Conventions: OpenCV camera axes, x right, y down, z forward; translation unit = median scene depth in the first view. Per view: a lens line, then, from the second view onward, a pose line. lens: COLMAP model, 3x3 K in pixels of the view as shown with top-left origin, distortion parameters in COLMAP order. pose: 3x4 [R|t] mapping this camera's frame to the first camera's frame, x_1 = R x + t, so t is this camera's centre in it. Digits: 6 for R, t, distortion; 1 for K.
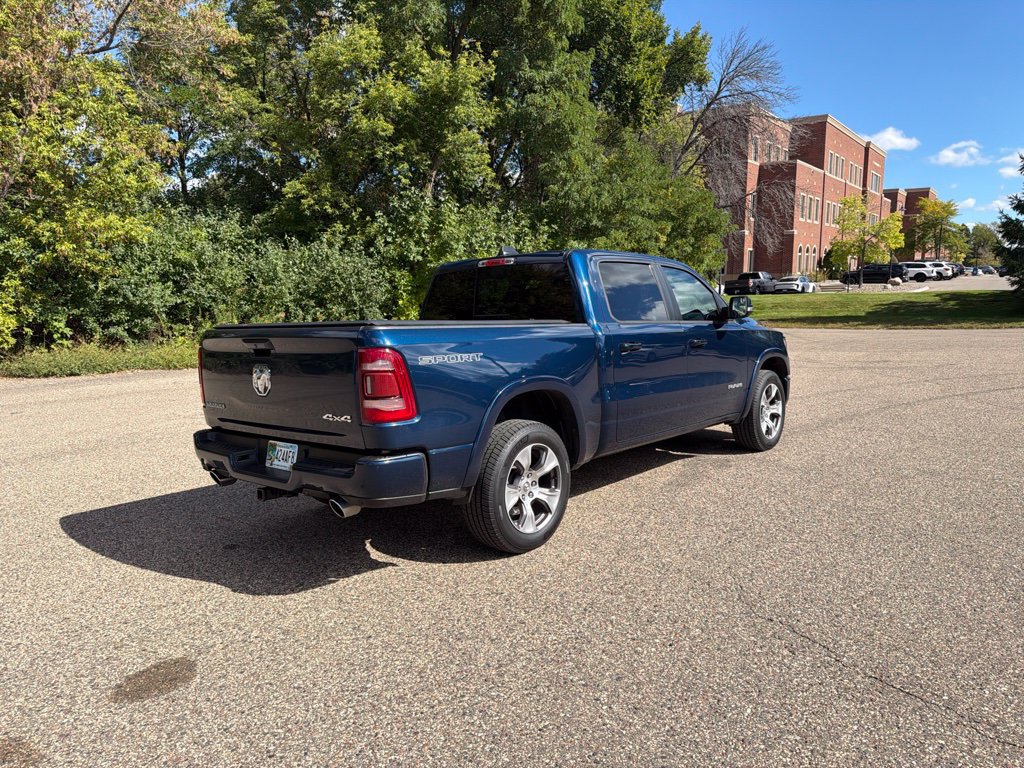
lens RADIAL K [[723.1, 0, 512.1], [0, 723.1, 384.3], [0, 0, 1]] dist [0.027453, -0.037631]
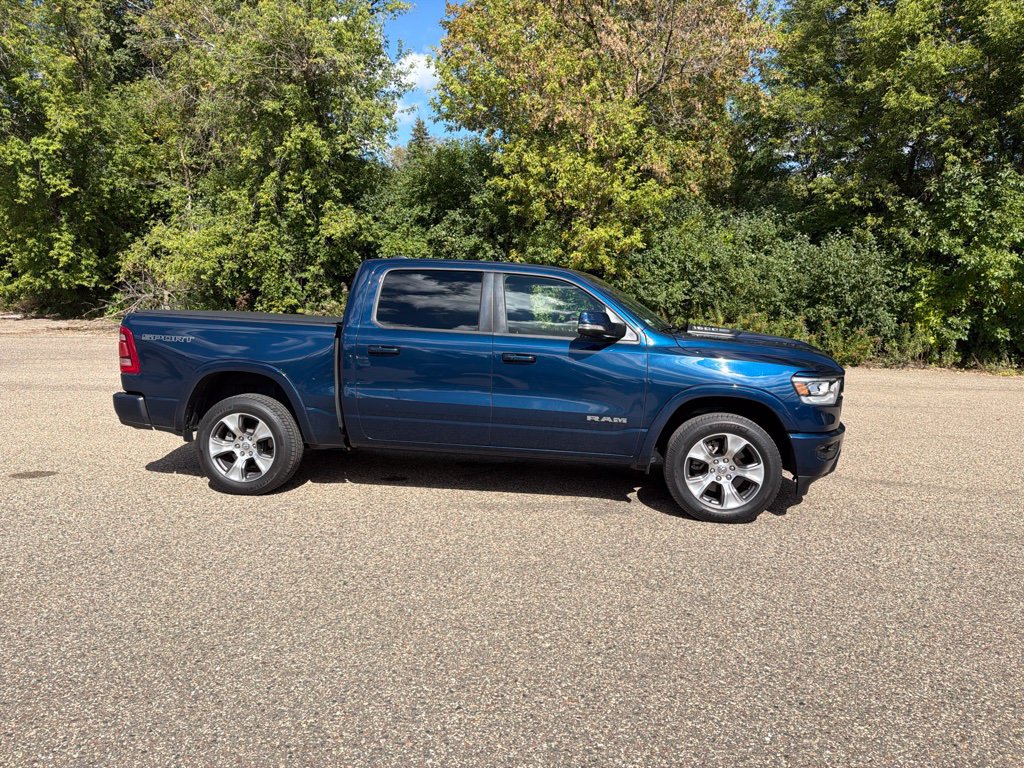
lens RADIAL K [[721.2, 0, 513.0], [0, 721.2, 376.4], [0, 0, 1]] dist [0.014313, -0.022417]
pose [[0.538725, 0.120510, -0.833818, 0.312684], [-0.122689, 0.990388, 0.063871, -0.028864], [0.833500, 0.067892, 0.548332, 0.157562]]
